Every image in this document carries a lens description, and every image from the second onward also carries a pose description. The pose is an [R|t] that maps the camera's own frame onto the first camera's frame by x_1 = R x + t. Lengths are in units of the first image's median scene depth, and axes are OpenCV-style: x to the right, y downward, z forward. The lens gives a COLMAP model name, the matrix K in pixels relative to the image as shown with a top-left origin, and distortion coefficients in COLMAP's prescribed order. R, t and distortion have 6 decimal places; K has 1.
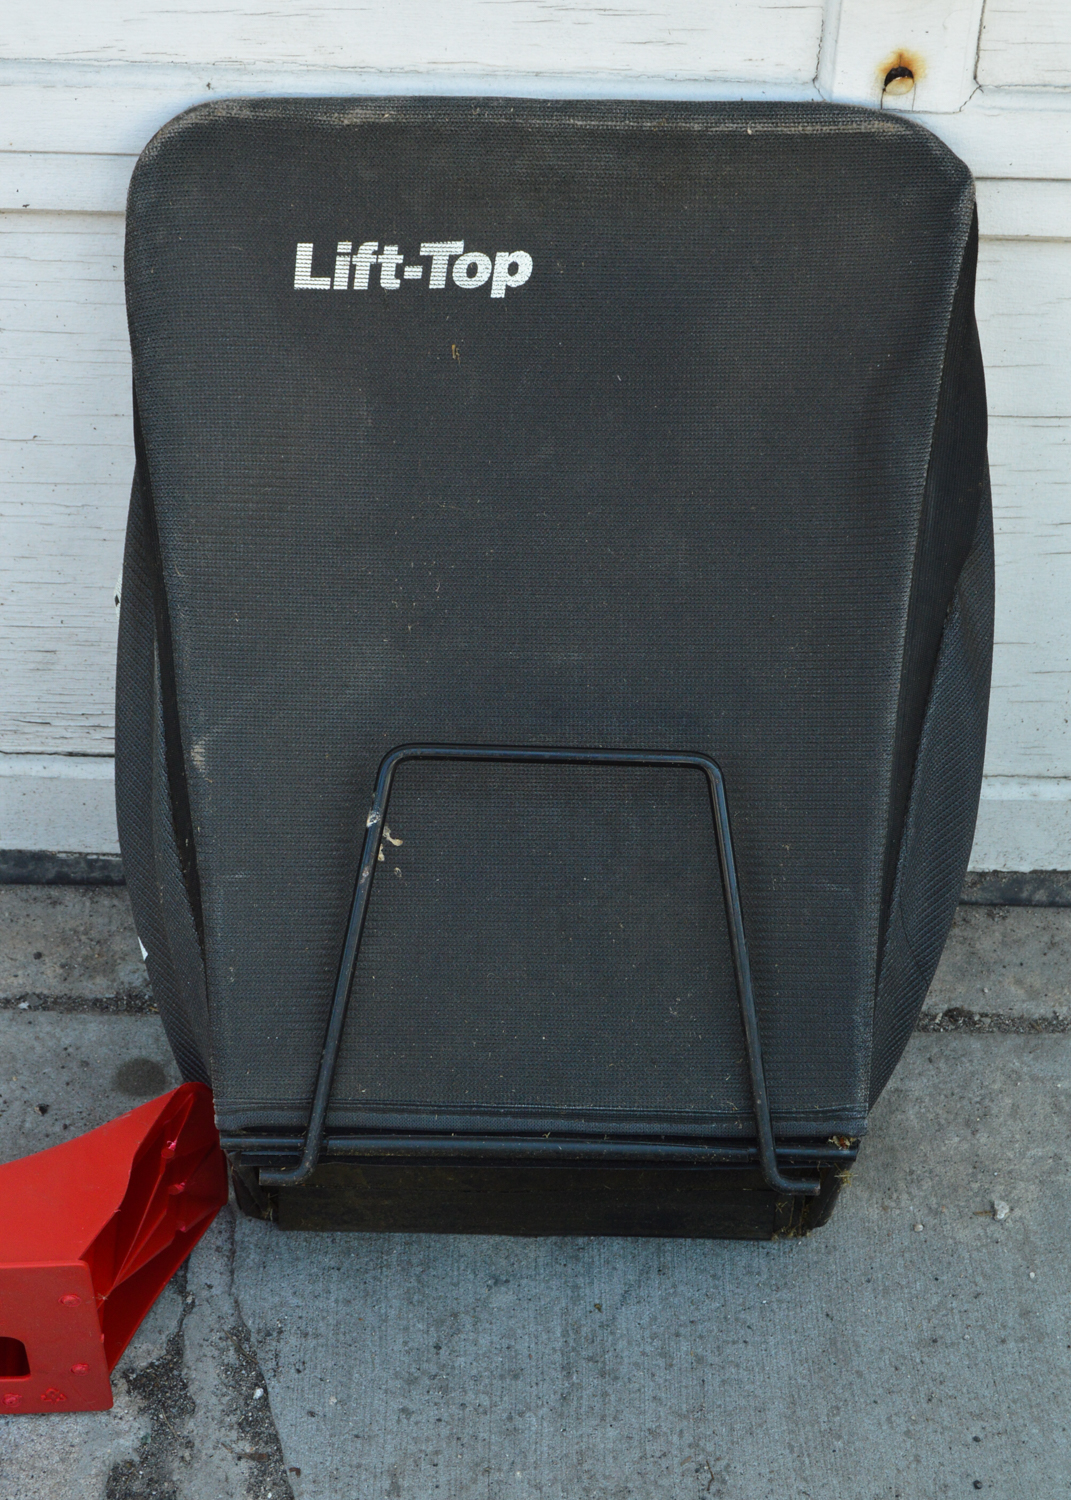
lens RADIAL K [[2874.4, 0, 538.4], [0, 2874.4, 747.3], [0, 0, 1]] dist [-0.044007, 0.000000]
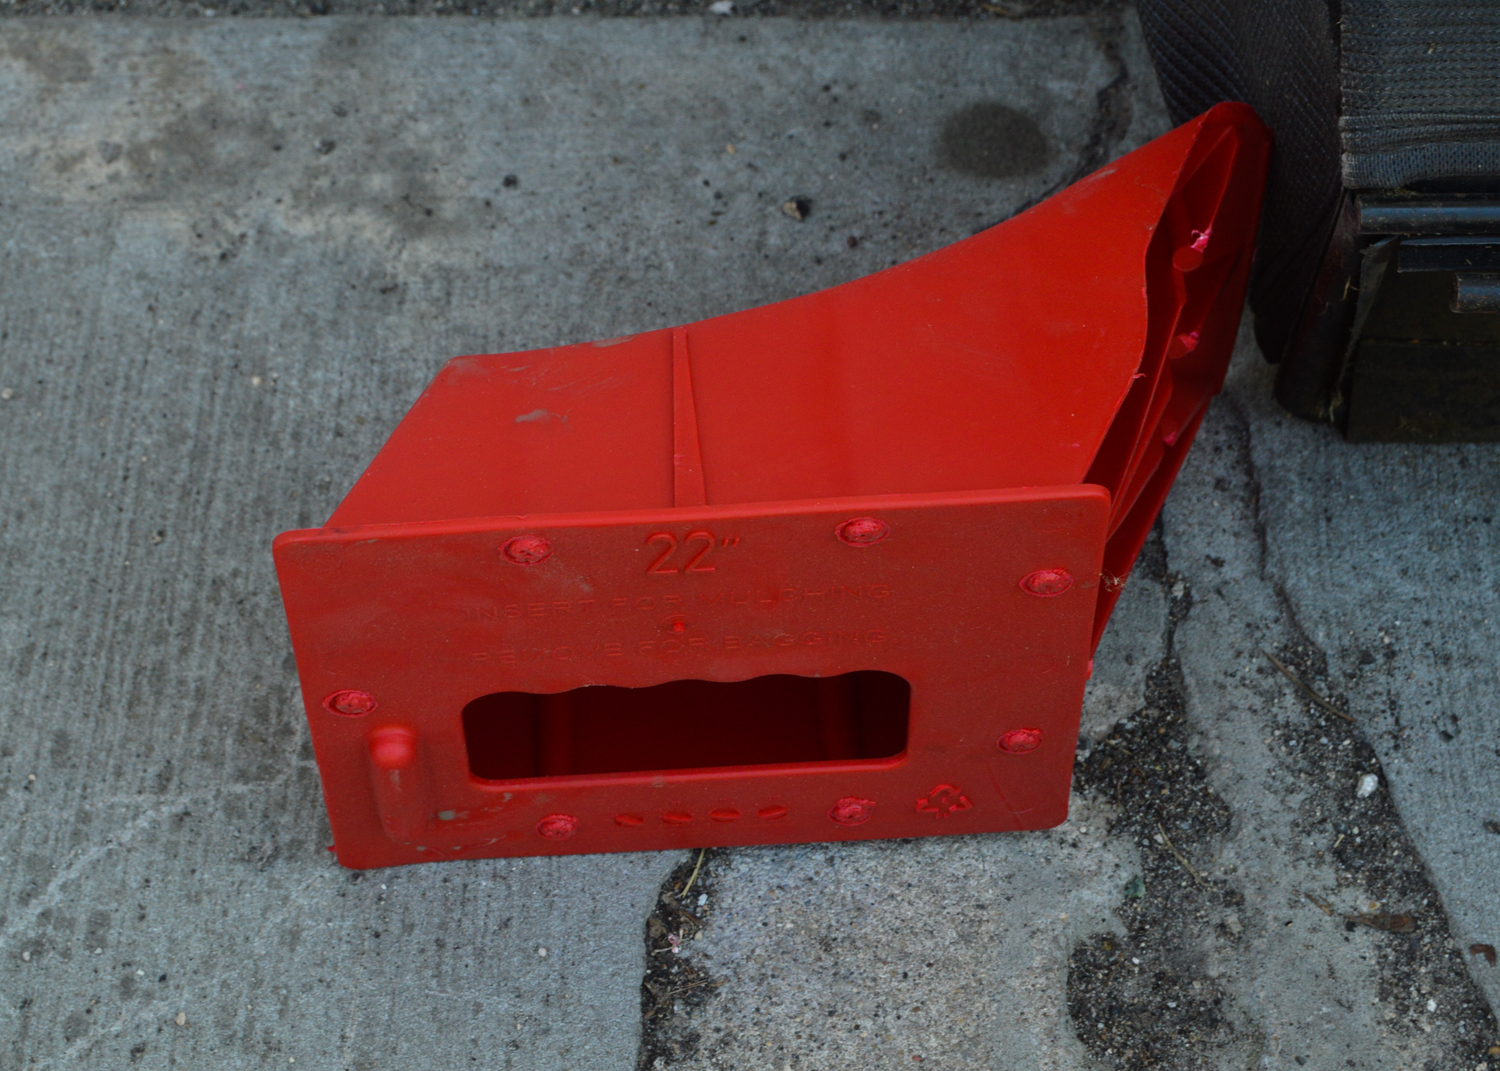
lens RADIAL K [[3703.6, 0, 749.6], [0, 3703.6, 535.2], [0, 0, 1]] dist [-0.024649, 0.000000]
pose [[0.999468, -0.019400, -0.026232, -0.174505], [0.023189, 0.987970, 0.152896, 0.090094], [0.022951, -0.153423, 0.987894, 0.405920]]
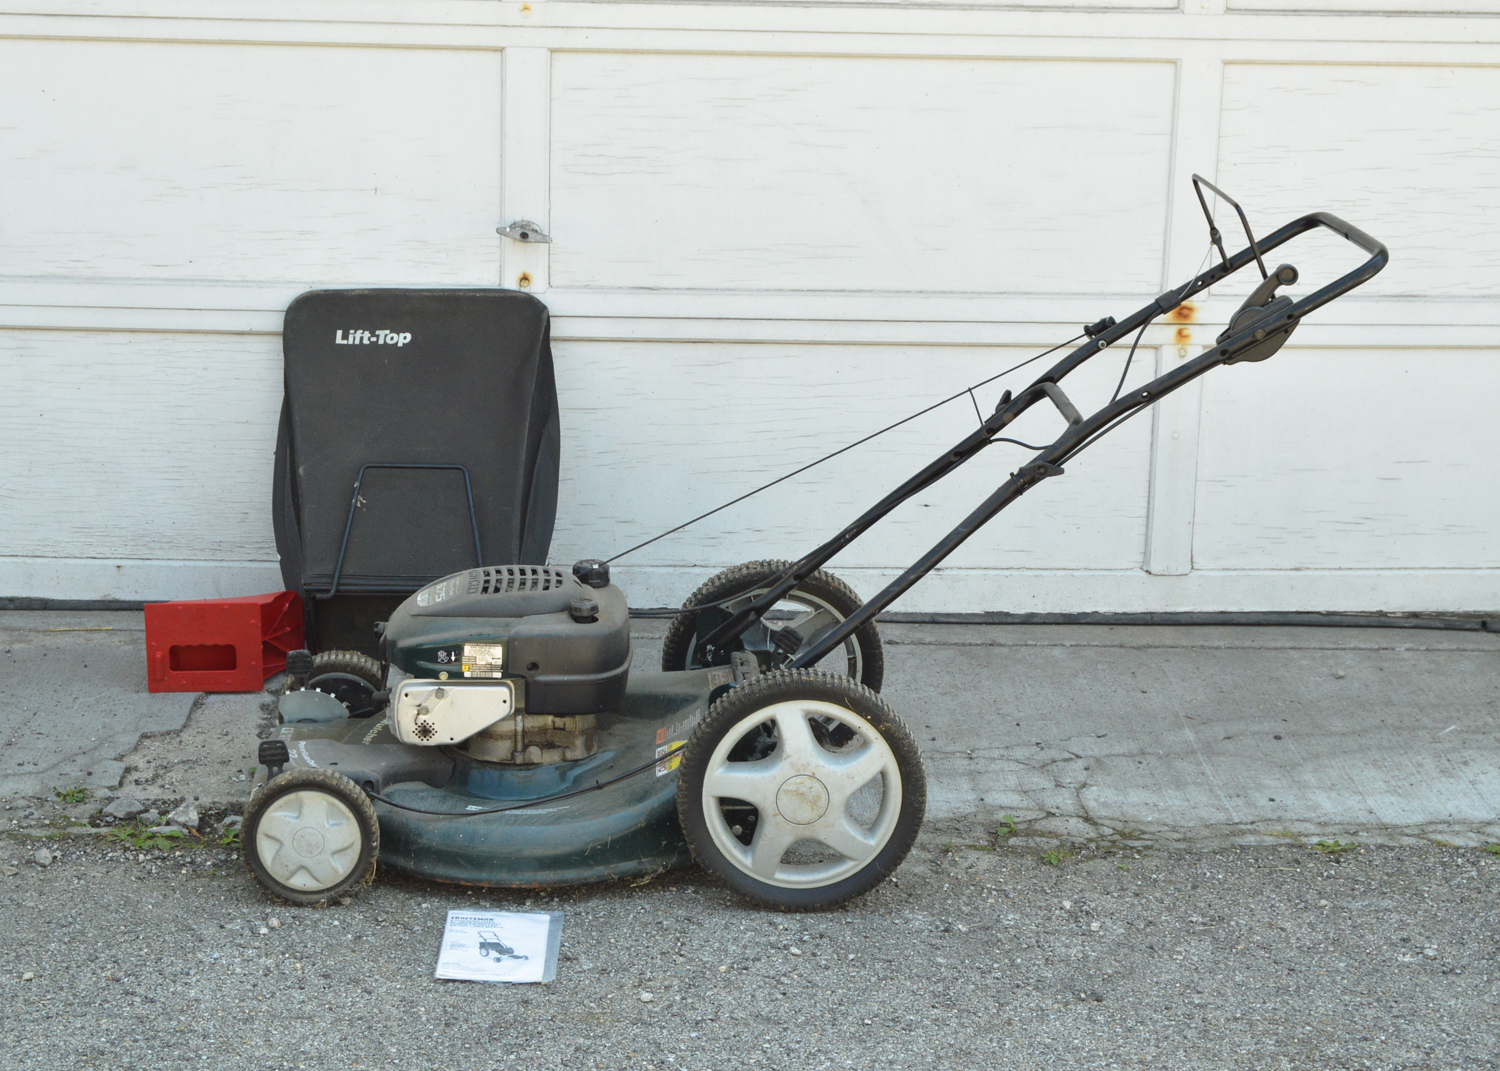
lens RADIAL K [[2867.5, 0, 748.2], [0, 2867.5, 536.5], [0, 0, 1]] dist [-0.059228, 0.000000]
pose [[0.998615, -0.015486, 0.050275, 0.212352], [0.036109, 0.896784, -0.440994, 1.474606], [-0.038257, 0.442198, 0.896101, -1.800634]]
